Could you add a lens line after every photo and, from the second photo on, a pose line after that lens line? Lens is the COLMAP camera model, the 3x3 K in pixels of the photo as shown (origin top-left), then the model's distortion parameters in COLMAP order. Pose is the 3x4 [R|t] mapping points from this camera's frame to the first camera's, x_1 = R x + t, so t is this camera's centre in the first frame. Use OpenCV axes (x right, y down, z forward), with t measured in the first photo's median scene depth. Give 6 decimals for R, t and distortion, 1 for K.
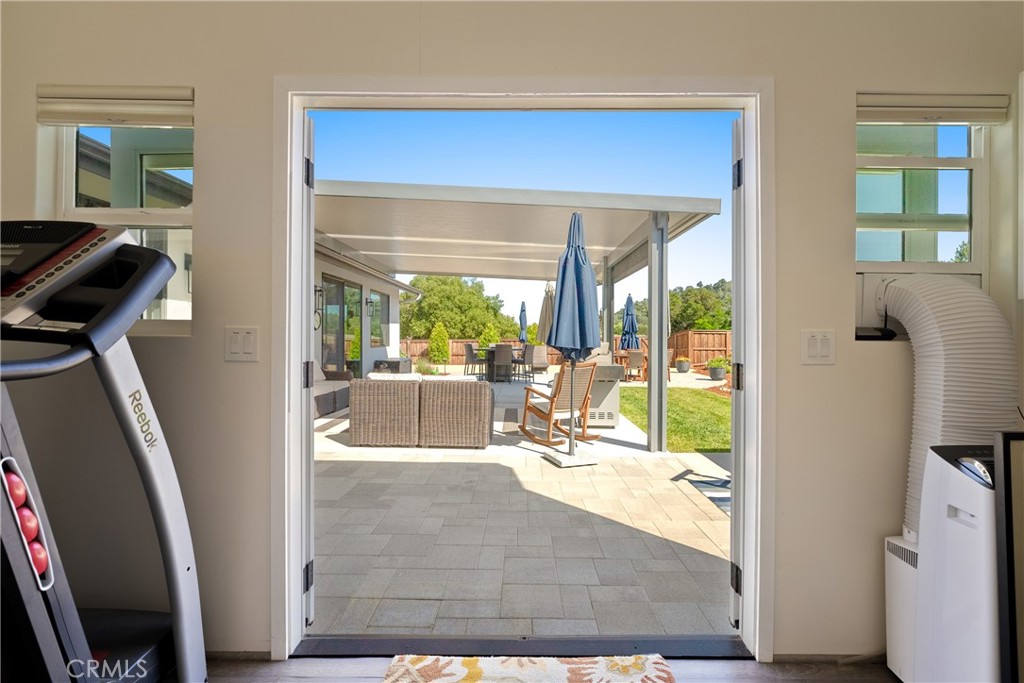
lens RADIAL K [[475.4, 0, 518.7], [0, 475.4, 339.4], [0, 0, 1]] dist [-0.002353, -0.000015]
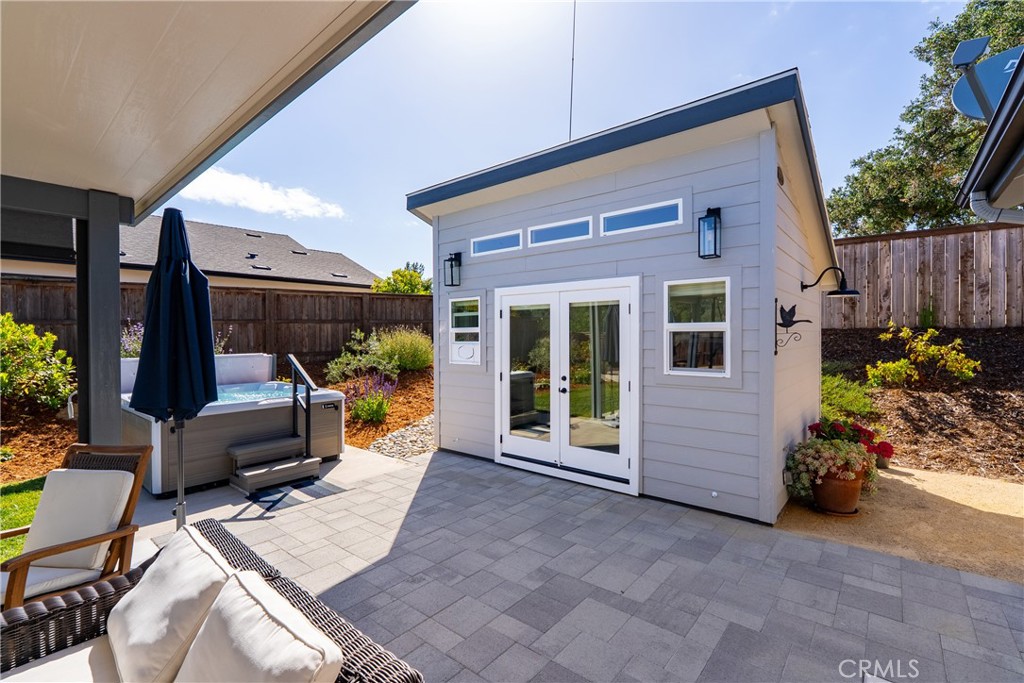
lens RADIAL K [[459.5, 0, 510.1], [0, 459.5, 341.5], [0, 0, 1]] dist [-0.006489, 0.001795]
pose [[-0.770033, -0.010810, 0.637912, -0.207841], [0.004620, 0.999736, 0.022518, -0.026903], [-0.637987, 0.020287, -0.769780, 0.452565]]
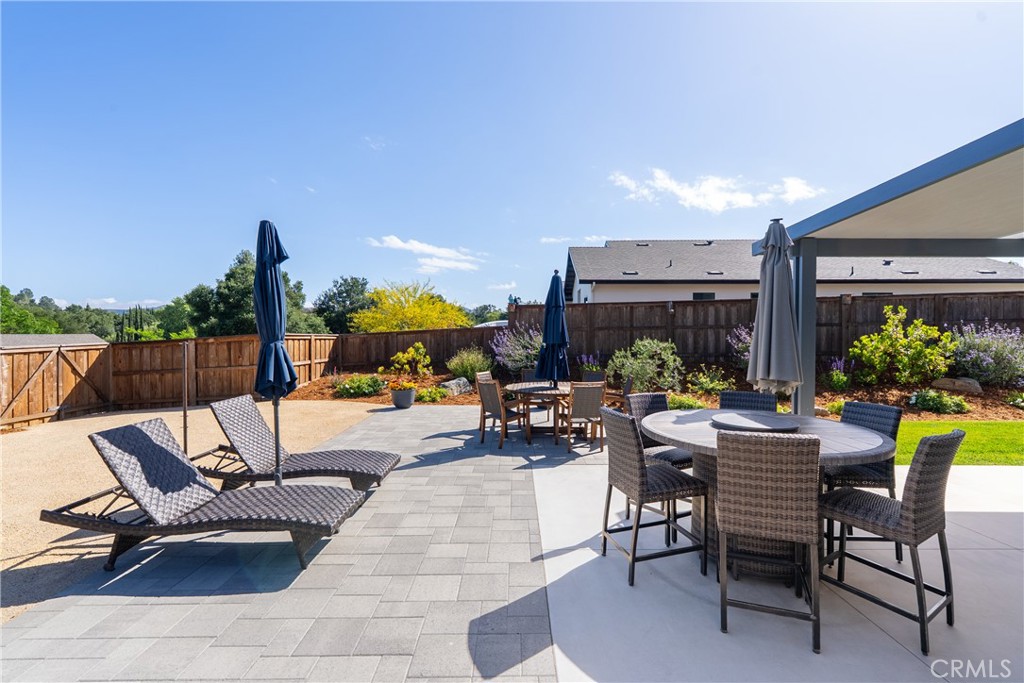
lens RADIAL K [[459.5, 0, 511.6], [0, 459.5, 338.2], [0, 0, 1]] dist [-0.006489, 0.001795]
pose [[-0.001402, -0.011399, 0.999934, -0.270563], [0.006138, 0.999916, 0.011407, -0.027460], [-0.999980, 0.006154, -0.001332, 1.119045]]
